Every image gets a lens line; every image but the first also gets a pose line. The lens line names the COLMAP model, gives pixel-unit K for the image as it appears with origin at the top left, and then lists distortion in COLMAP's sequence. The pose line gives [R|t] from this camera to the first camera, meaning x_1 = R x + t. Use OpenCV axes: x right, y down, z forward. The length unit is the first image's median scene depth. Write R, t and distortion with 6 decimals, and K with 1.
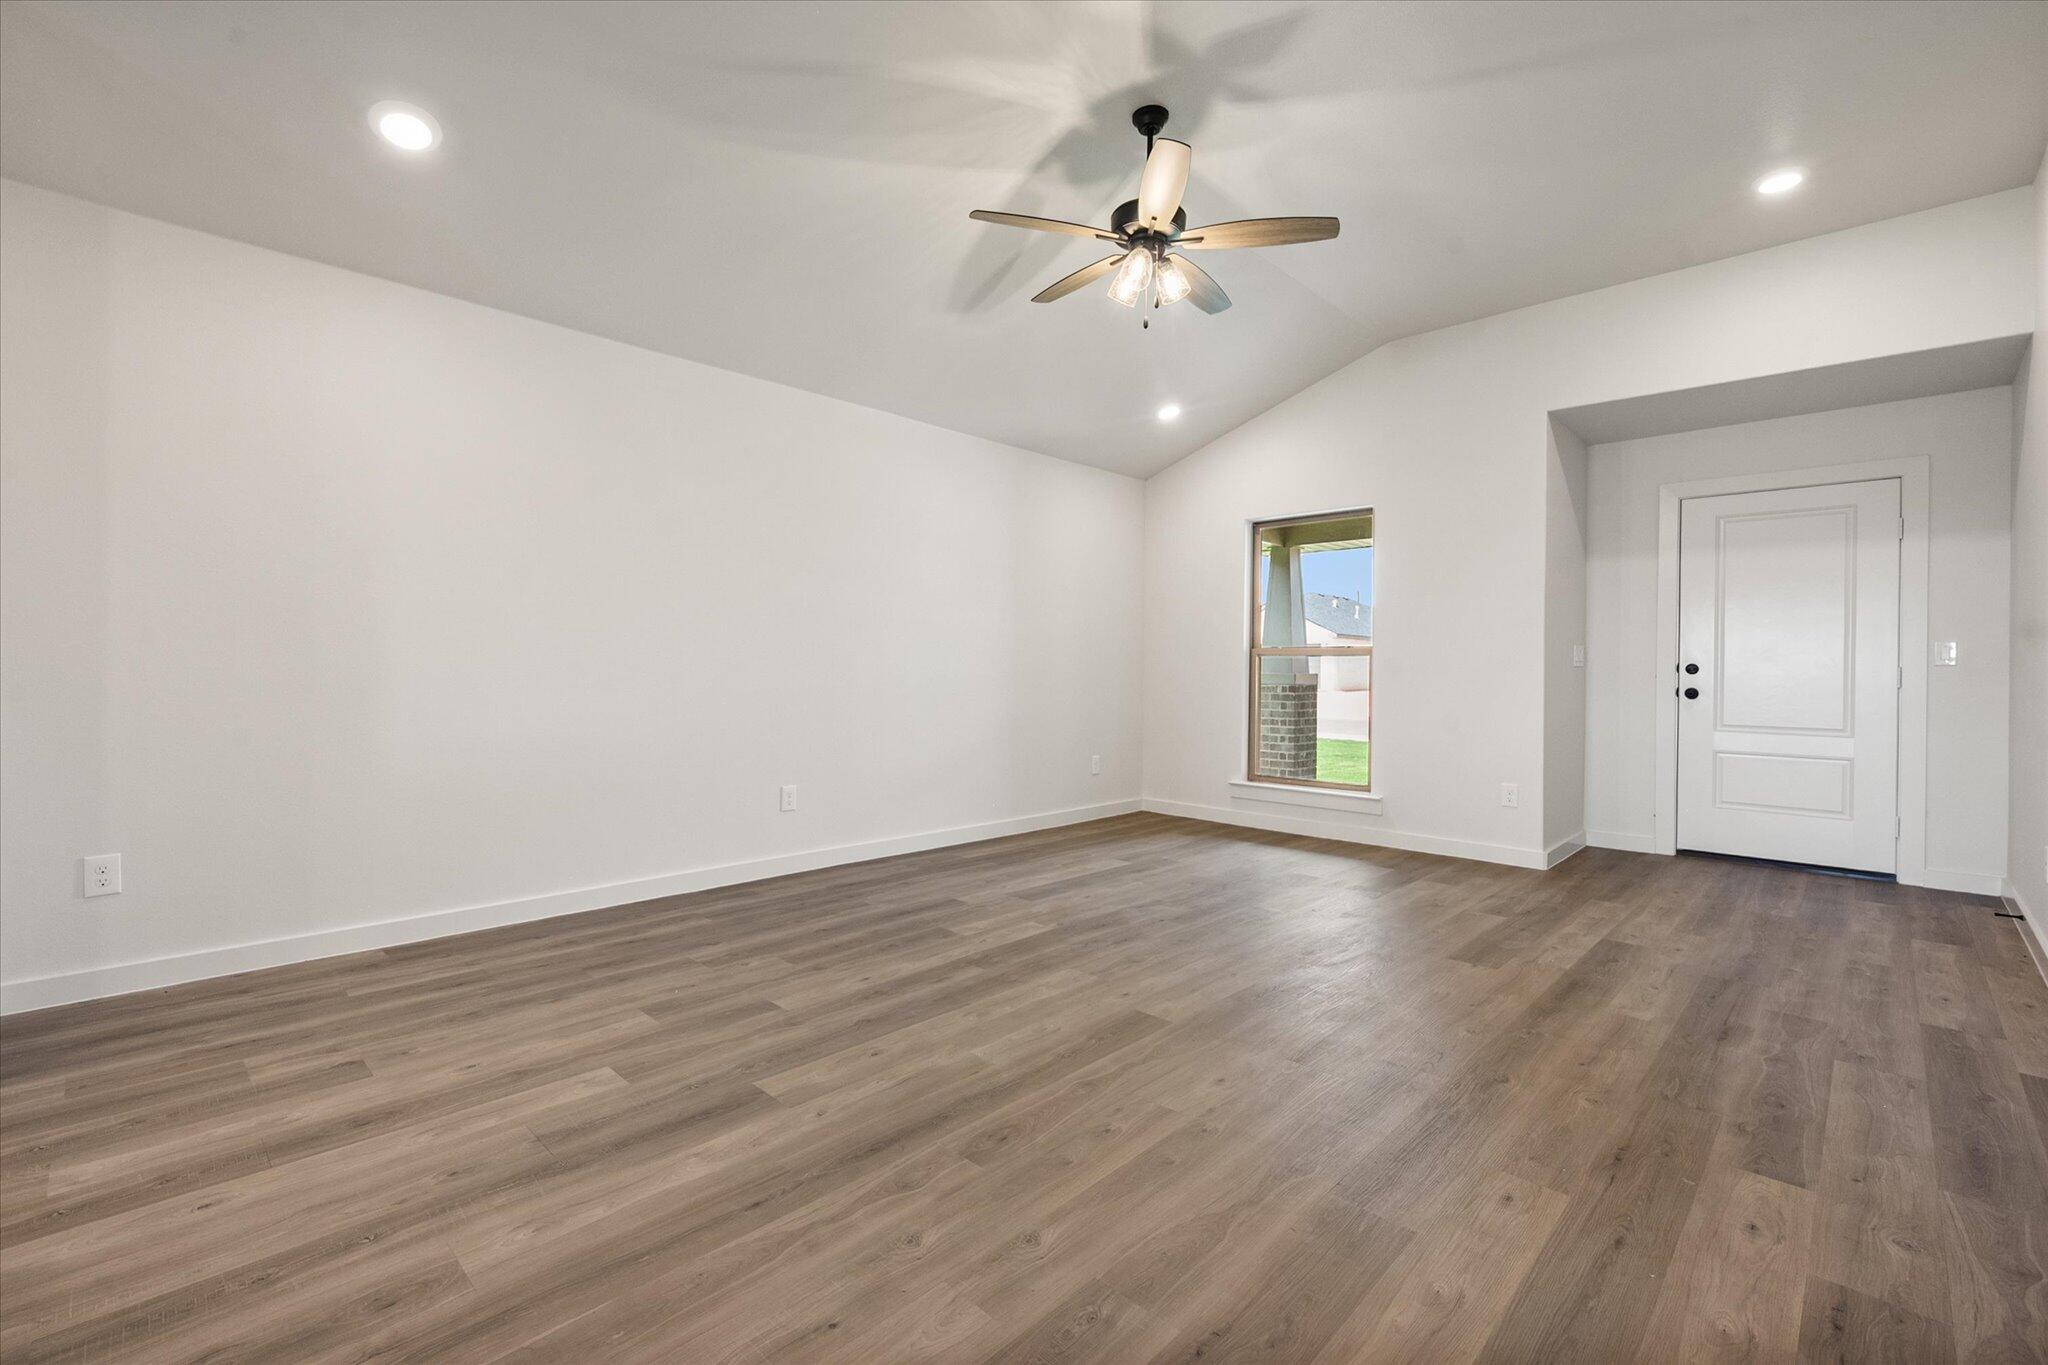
lens RADIAL K [[856.5, 0, 1039.8], [0, 856.5, 667.3], [0, 0, 1]] dist [-0.003389, -0.000303]
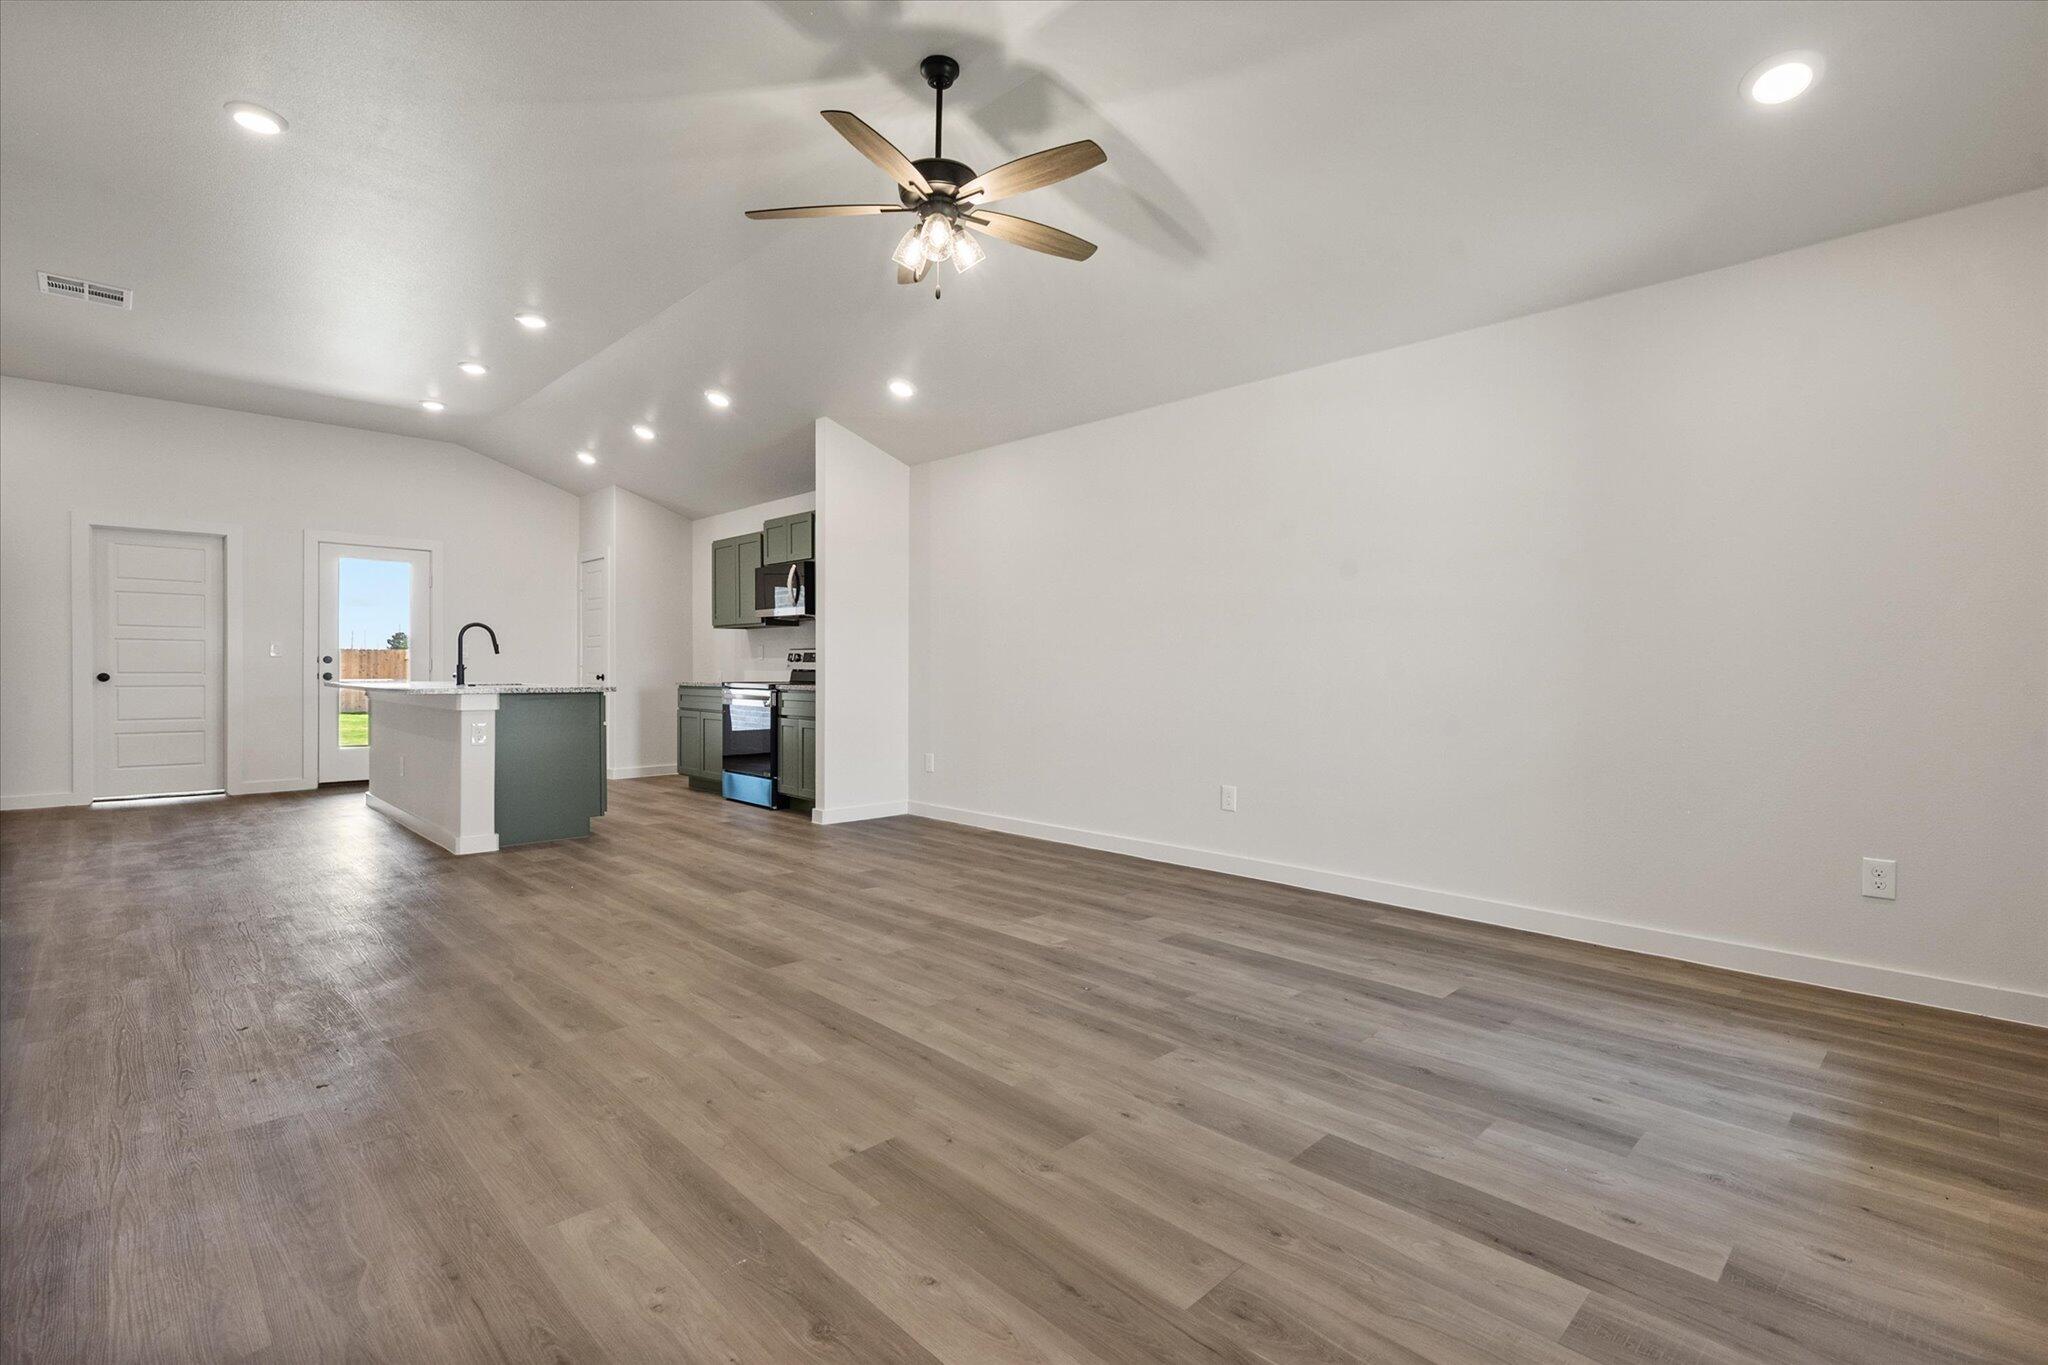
lens RADIAL K [[939.7, 0, 1042.3], [0, 939.7, 680.2], [0, 0, 1]] dist [-0.002373, -0.000206]
pose [[-0.011398, 0.001750, -0.999934, 1.287518], [-0.005154, 0.999985, 0.001809, 0.022054], [0.999922, 0.005175, -0.011389, 1.262906]]
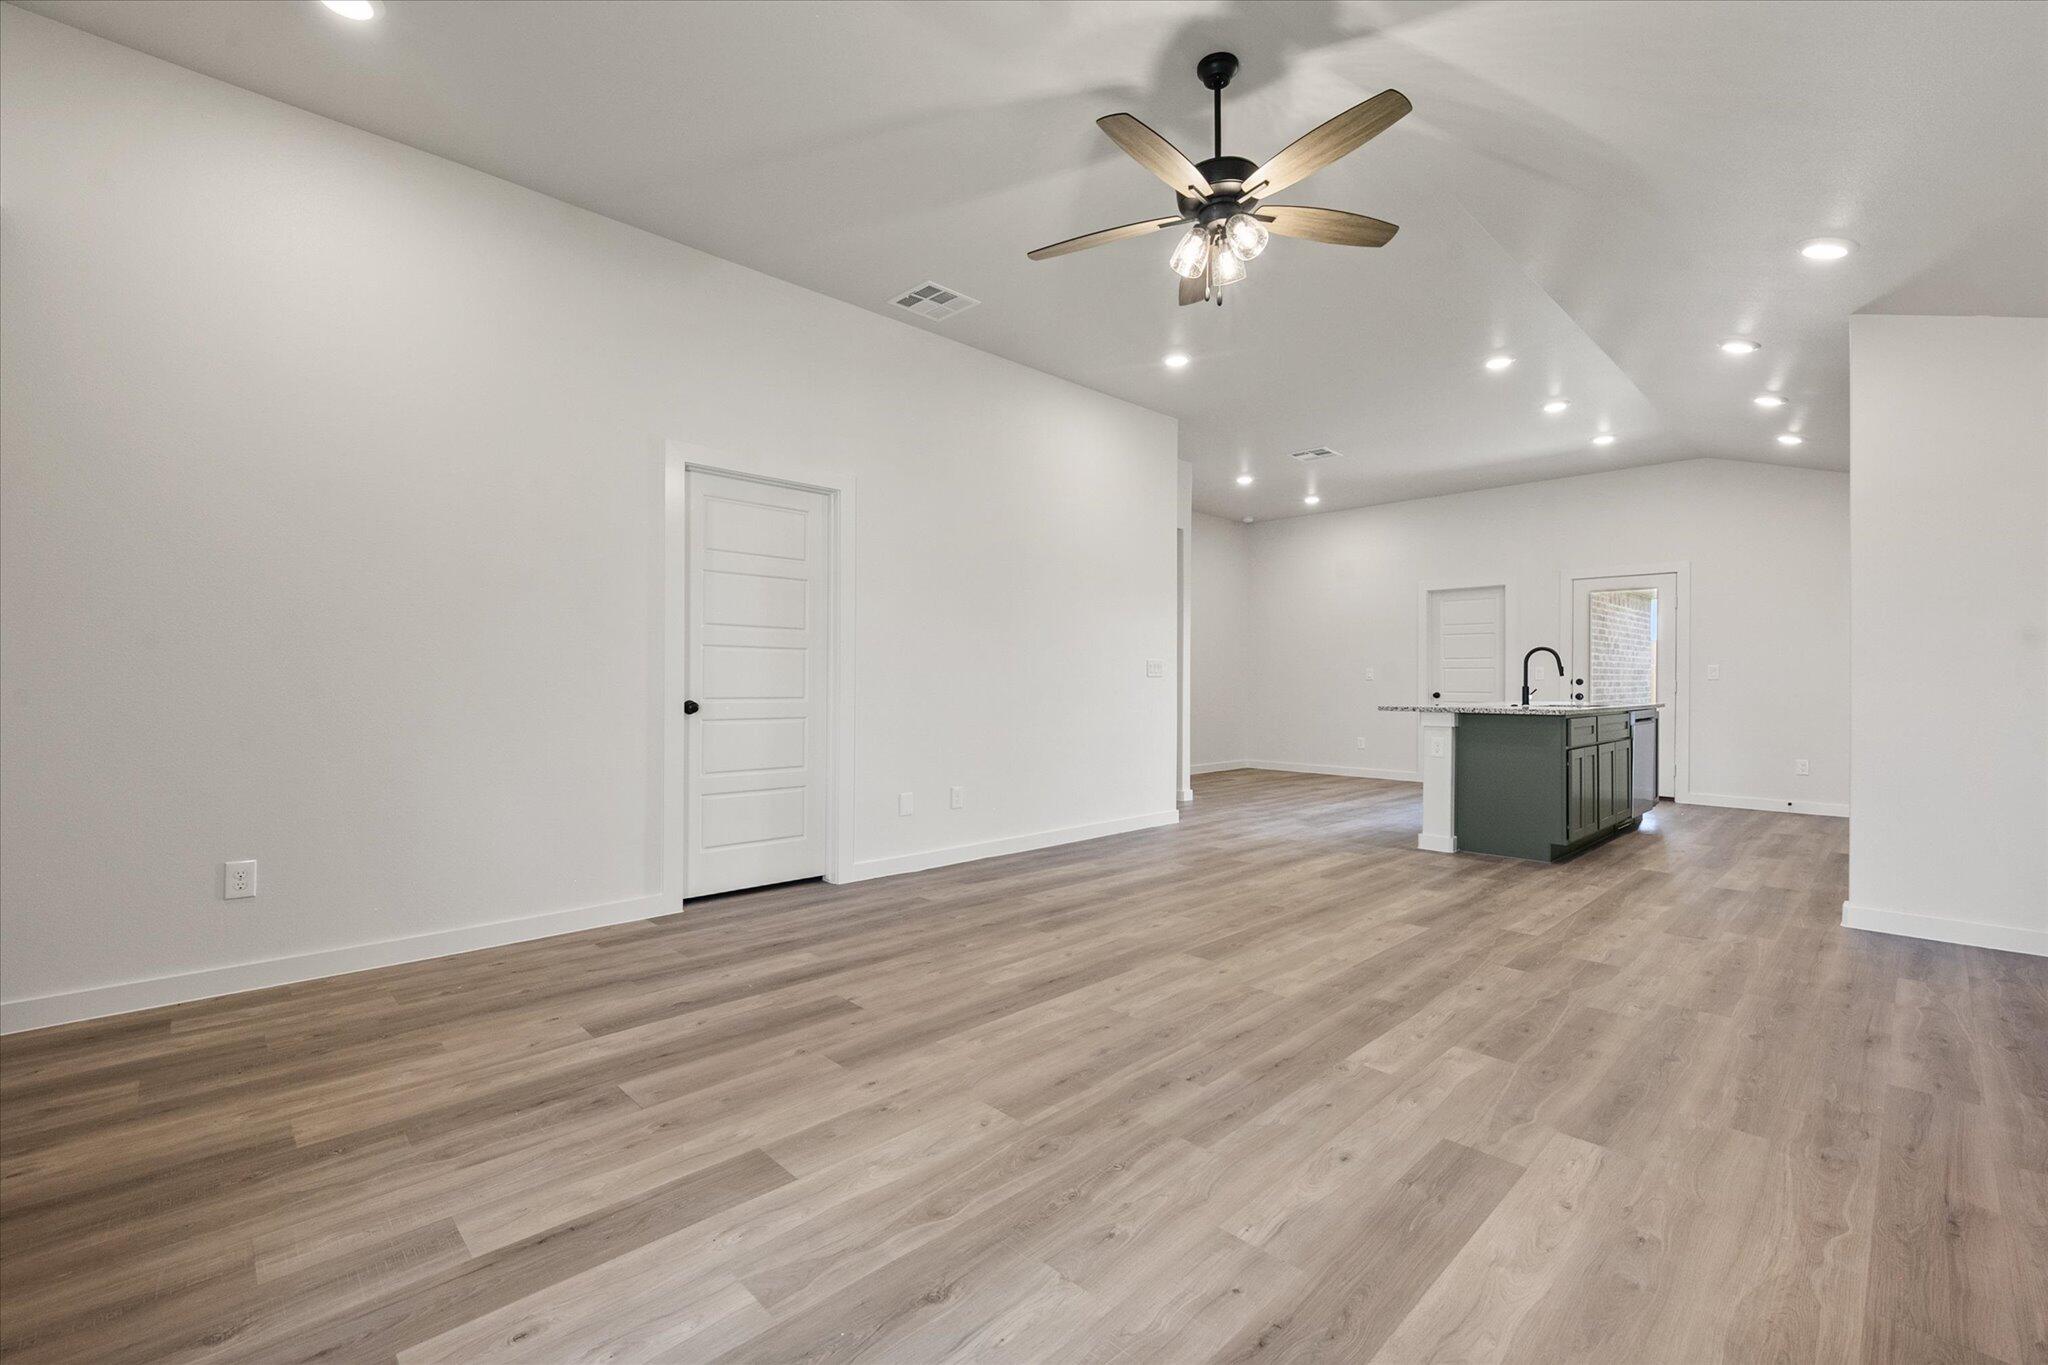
lens RADIAL K [[900.1, 0, 1024.0], [0, 900.1, 682.5], [0, 0, 1]] dist [-0.000931, -0.000169]
pose [[-0.999097, -0.013588, 0.040259, 0.317915], [-0.013530, 0.999907, 0.001709, 0.000579], [-0.040278, 0.001163, -0.999188, 2.186390]]
